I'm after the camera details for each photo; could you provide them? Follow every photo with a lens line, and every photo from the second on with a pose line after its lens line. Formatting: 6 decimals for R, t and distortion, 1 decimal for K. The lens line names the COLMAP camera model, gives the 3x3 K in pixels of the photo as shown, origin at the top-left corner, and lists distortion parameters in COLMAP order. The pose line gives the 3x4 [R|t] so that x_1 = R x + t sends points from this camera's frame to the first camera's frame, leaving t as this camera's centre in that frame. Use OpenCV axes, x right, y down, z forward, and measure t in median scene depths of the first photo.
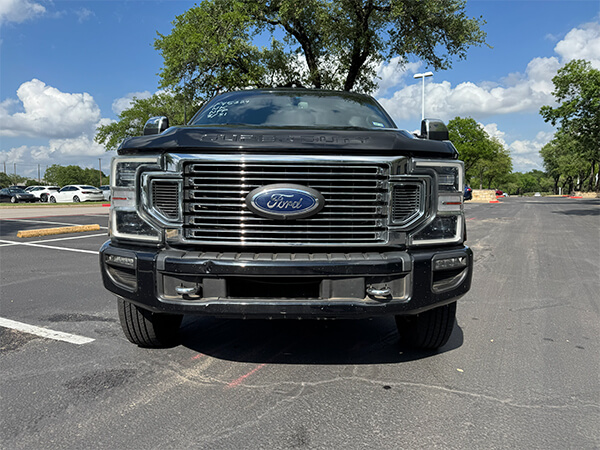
lens RADIAL K [[445.7, 0, 300.0], [0, 445.7, 225.0], [0, 0, 1]] dist [0.002301, -0.005526]
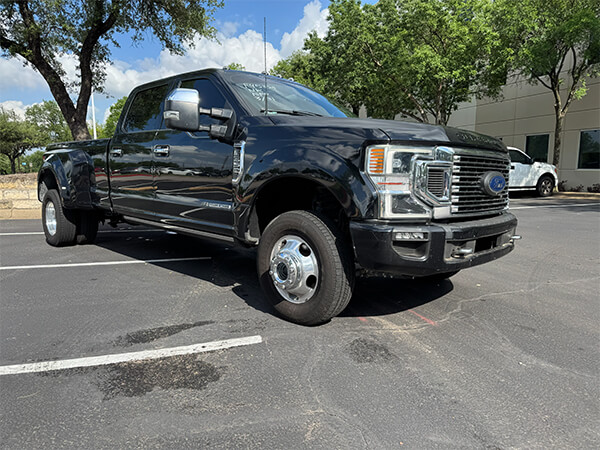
lens RADIAL K [[445.7, 0, 300.0], [0, 445.7, 225.0], [0, 0, 1]] dist [0.002301, -0.005526]
pose [[0.686985, -0.087182, 0.721423, -1.222292], [0.055613, 0.996173, 0.067427, -0.039204], [-0.724541, -0.006201, 0.689204, 0.339851]]
